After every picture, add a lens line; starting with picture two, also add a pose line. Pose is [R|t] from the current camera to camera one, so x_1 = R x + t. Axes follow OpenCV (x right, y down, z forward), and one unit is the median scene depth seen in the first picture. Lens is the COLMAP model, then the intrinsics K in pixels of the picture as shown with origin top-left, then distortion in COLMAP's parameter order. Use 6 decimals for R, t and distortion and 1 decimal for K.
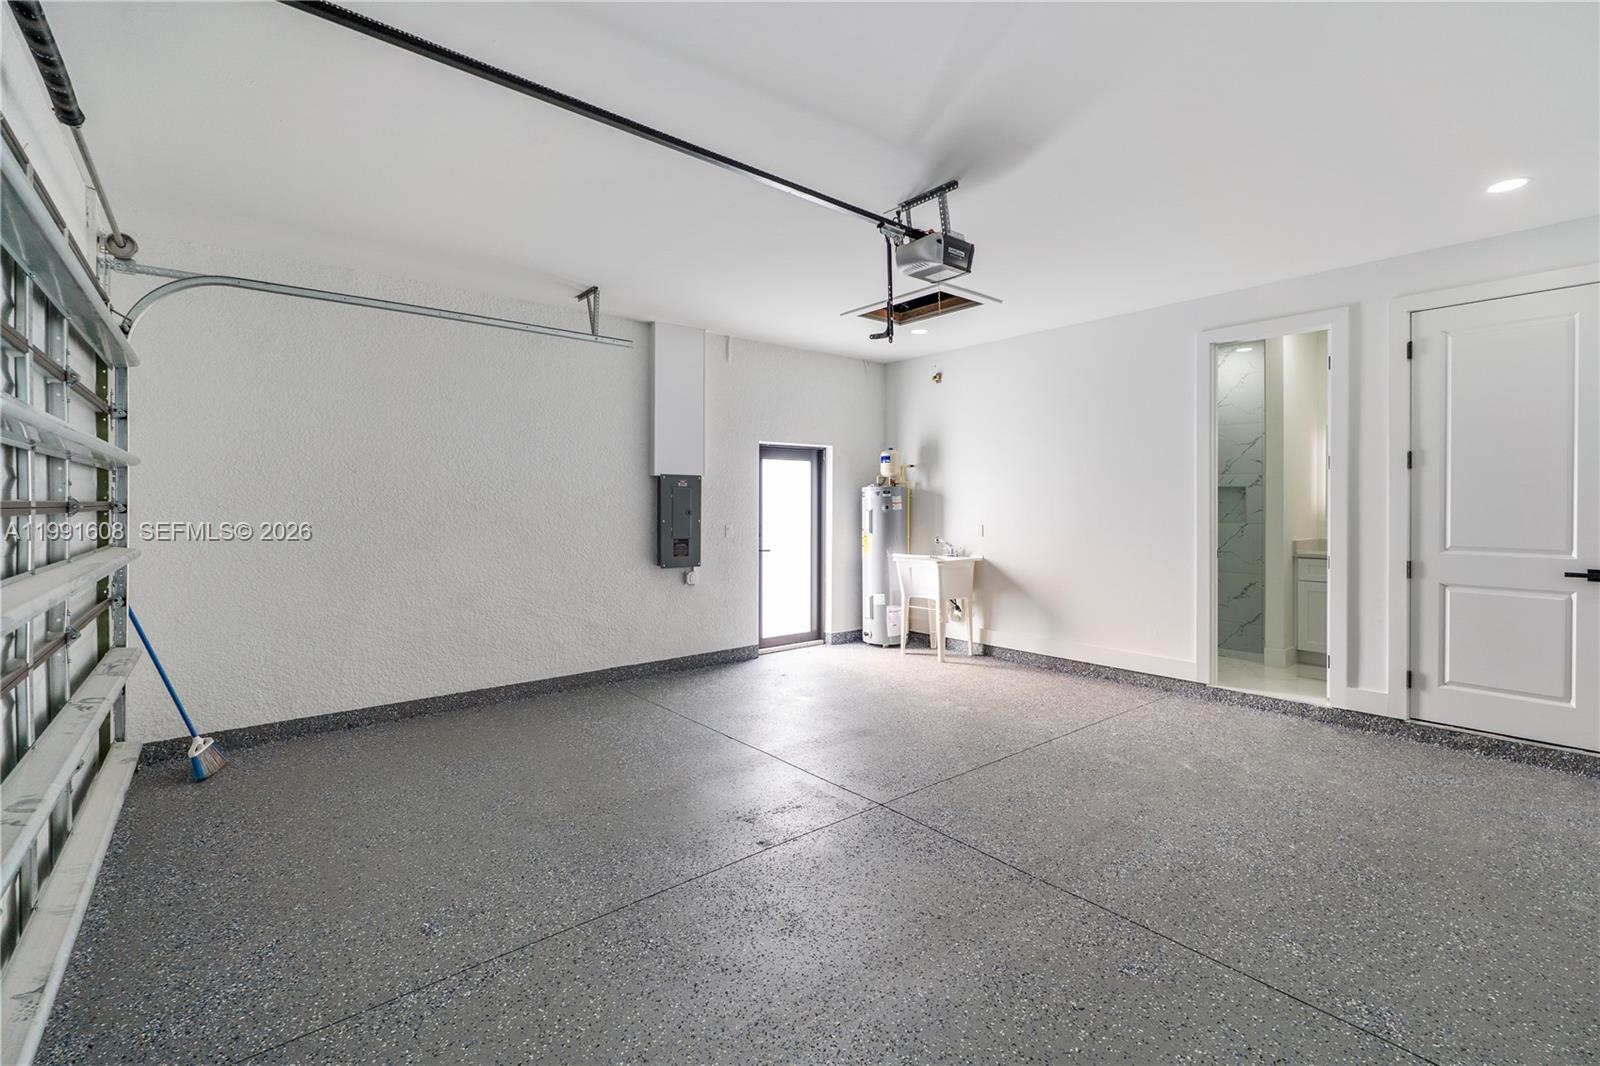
lens RADIAL K [[719.8, 0, 794.7], [0, 719.8, 506.3], [0, 0, 1]] dist [-0.001473, 0.000486]
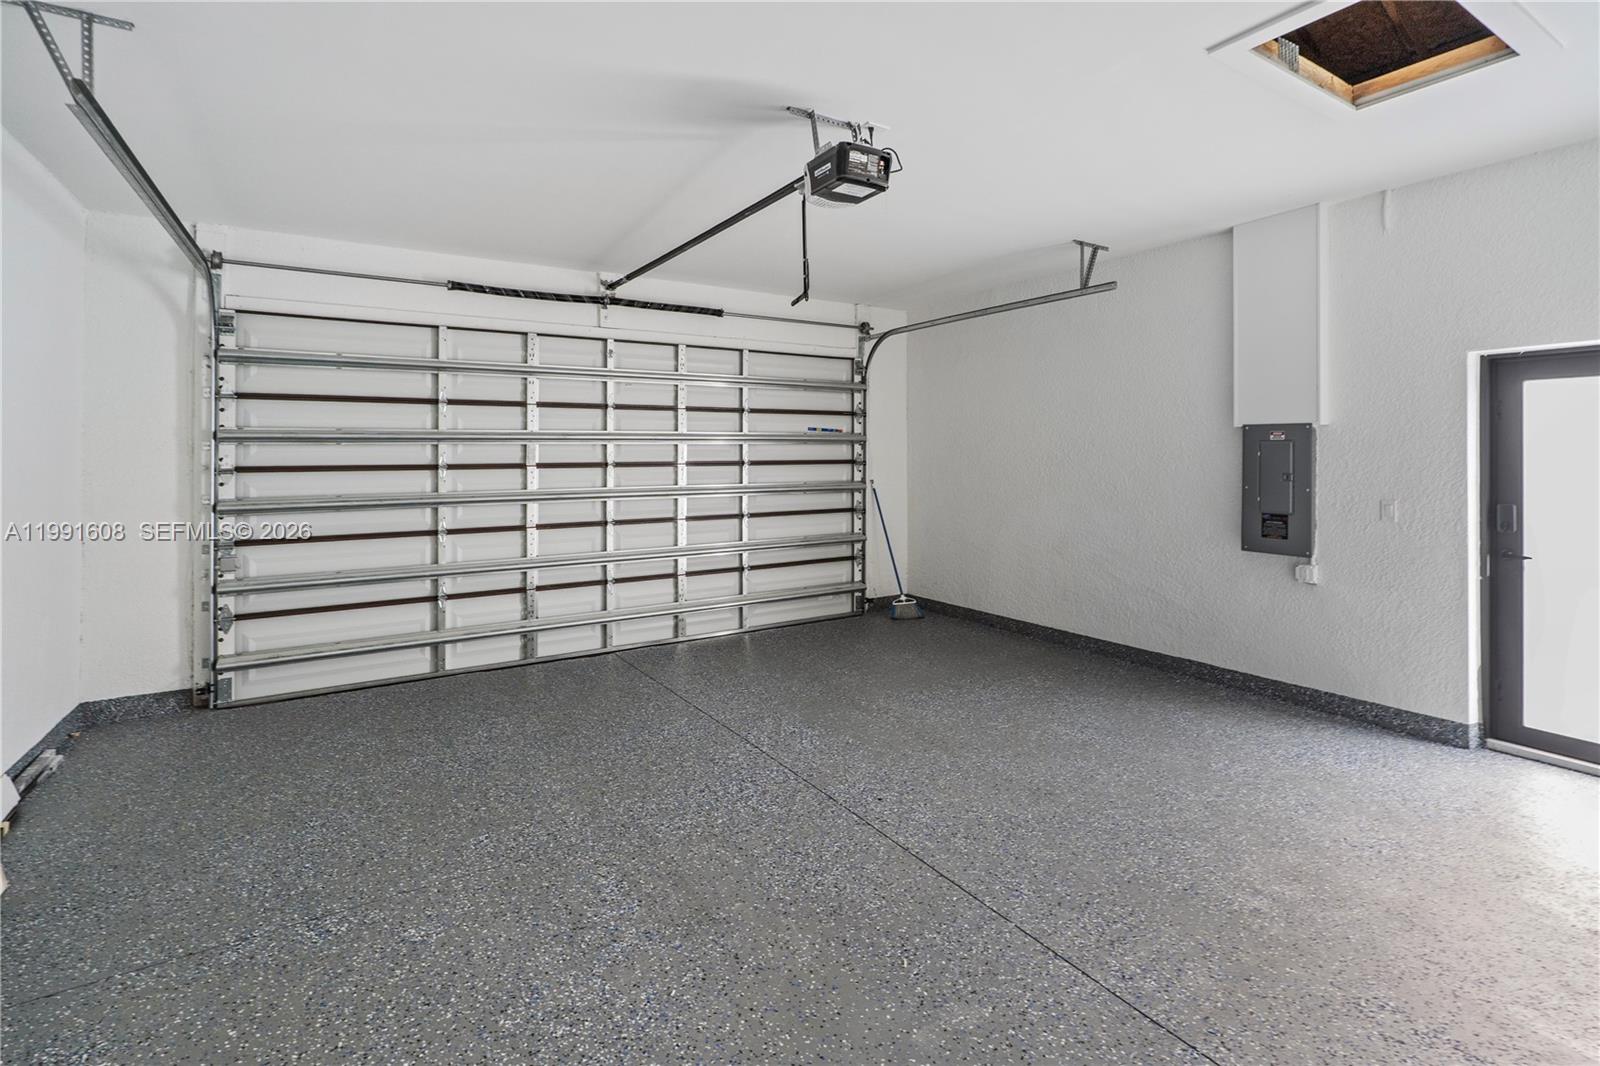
lens RADIAL K [[729.5, 0, 800.7], [0, 729.5, 450.9], [0, 0, 1]] dist [0.000688, 0.000233]
pose [[-0.114907, -0.003172, -0.993371, 0.631112], [-0.000257, 0.999995, -0.003163, -0.014868], [0.993376, -0.000109, -0.114907, 0.635621]]
